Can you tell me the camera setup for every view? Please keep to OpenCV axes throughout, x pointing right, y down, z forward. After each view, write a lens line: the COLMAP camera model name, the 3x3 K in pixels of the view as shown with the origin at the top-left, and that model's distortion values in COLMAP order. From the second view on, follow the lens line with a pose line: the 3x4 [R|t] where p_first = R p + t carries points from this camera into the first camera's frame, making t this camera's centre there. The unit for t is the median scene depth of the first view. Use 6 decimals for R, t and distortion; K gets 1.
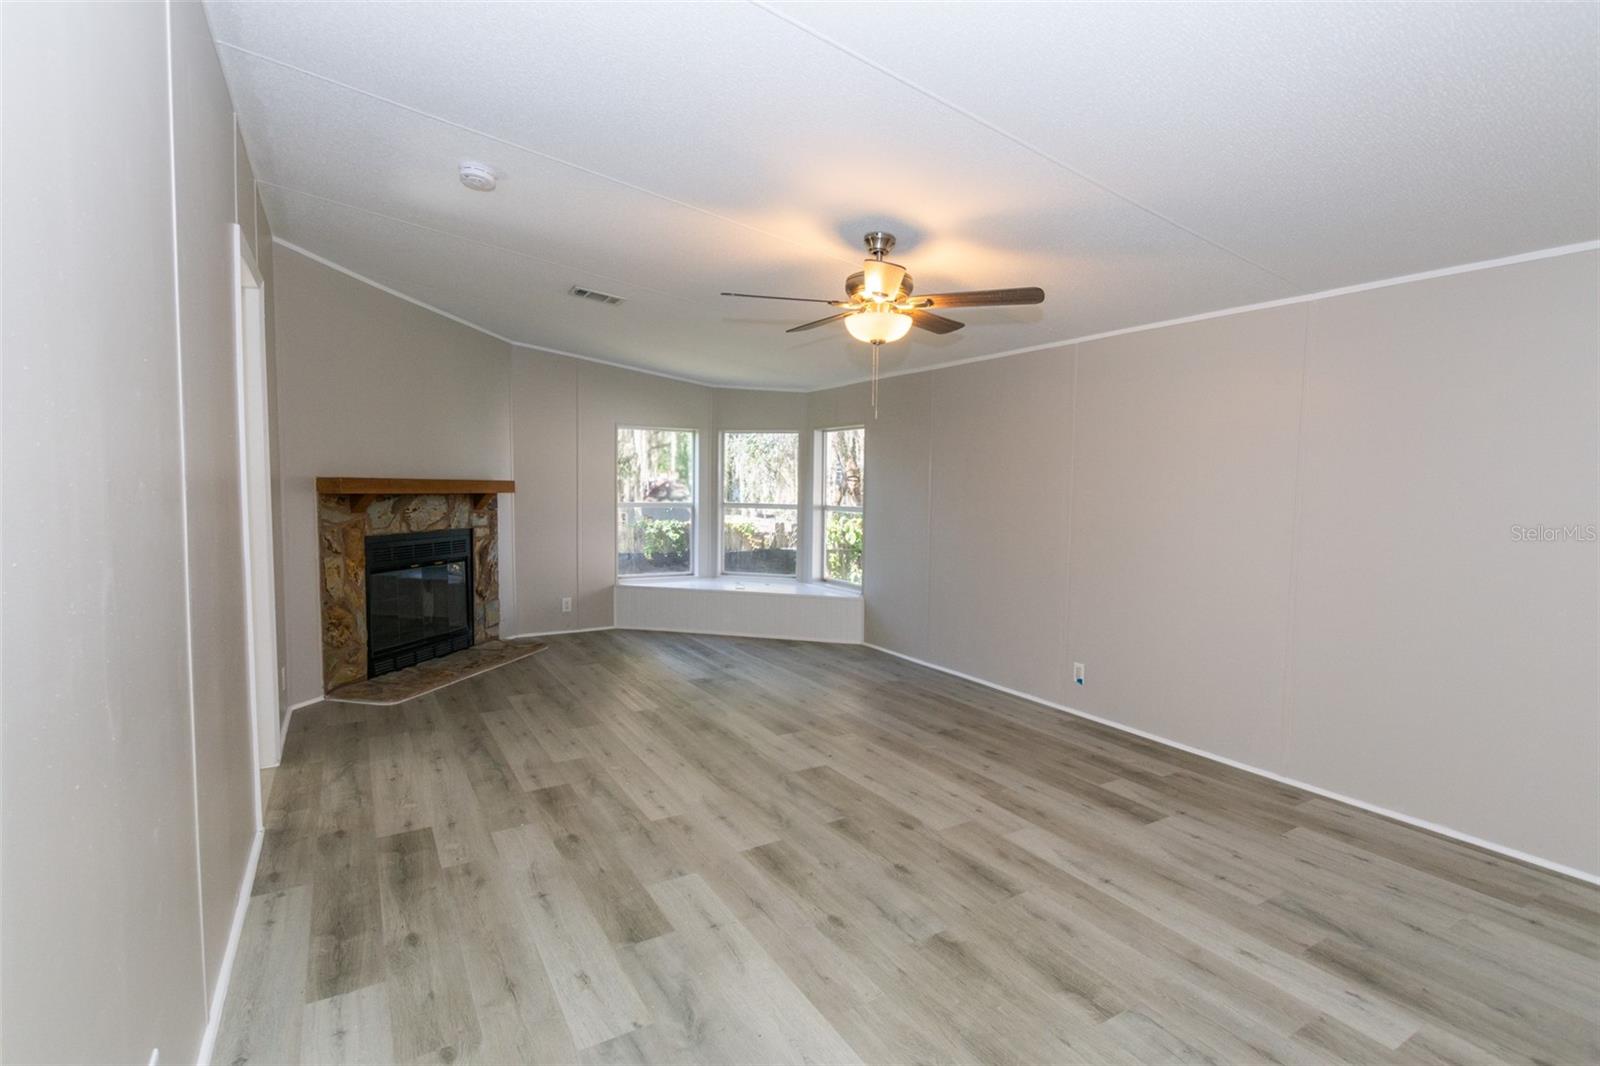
lens RADIAL K [[747.2, 0, 800.0], [0, 747.2, 533.0], [0, 0, 1]] dist [-0.000037, -0.000009]
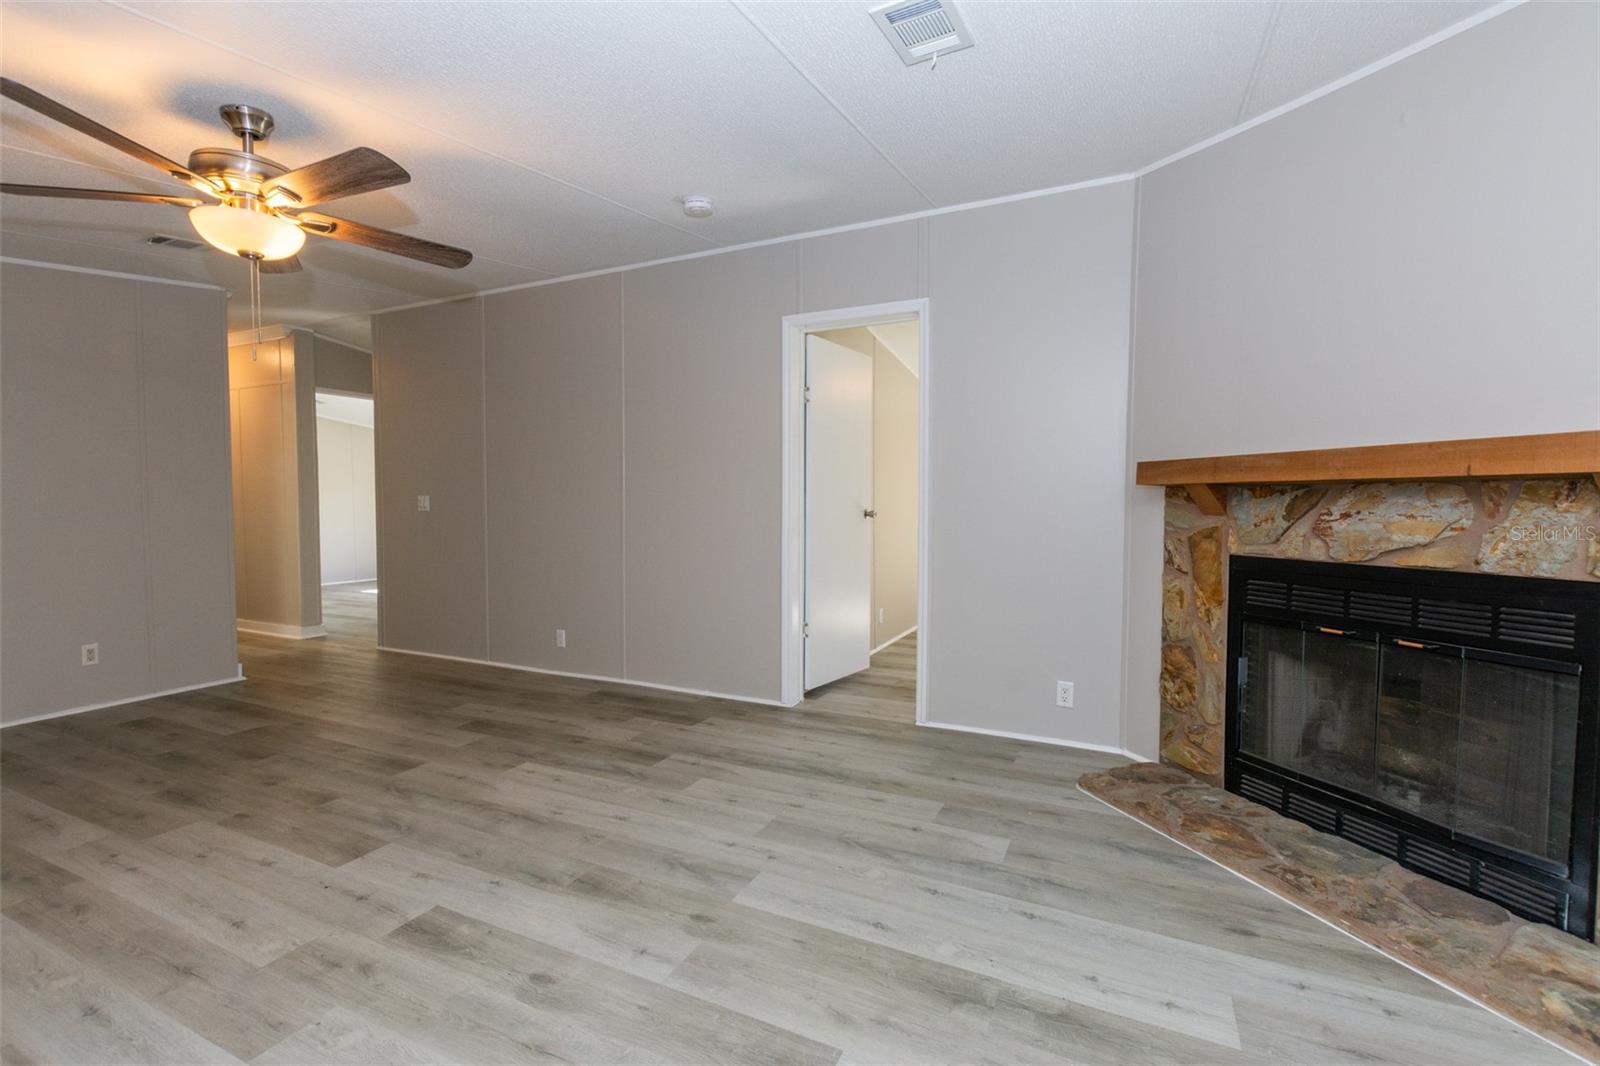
lens RADIAL K [[687.7, 0, 800.0], [0, 687.7, 533.0], [0, 0, 1]] dist [-0.000619, -0.000254]
pose [[-0.831334, 0.008375, -0.555710, 0.022691], [-0.047984, 0.995071, 0.086779, -0.047102], [0.553698, 0.098807, -0.826835, 1.328623]]
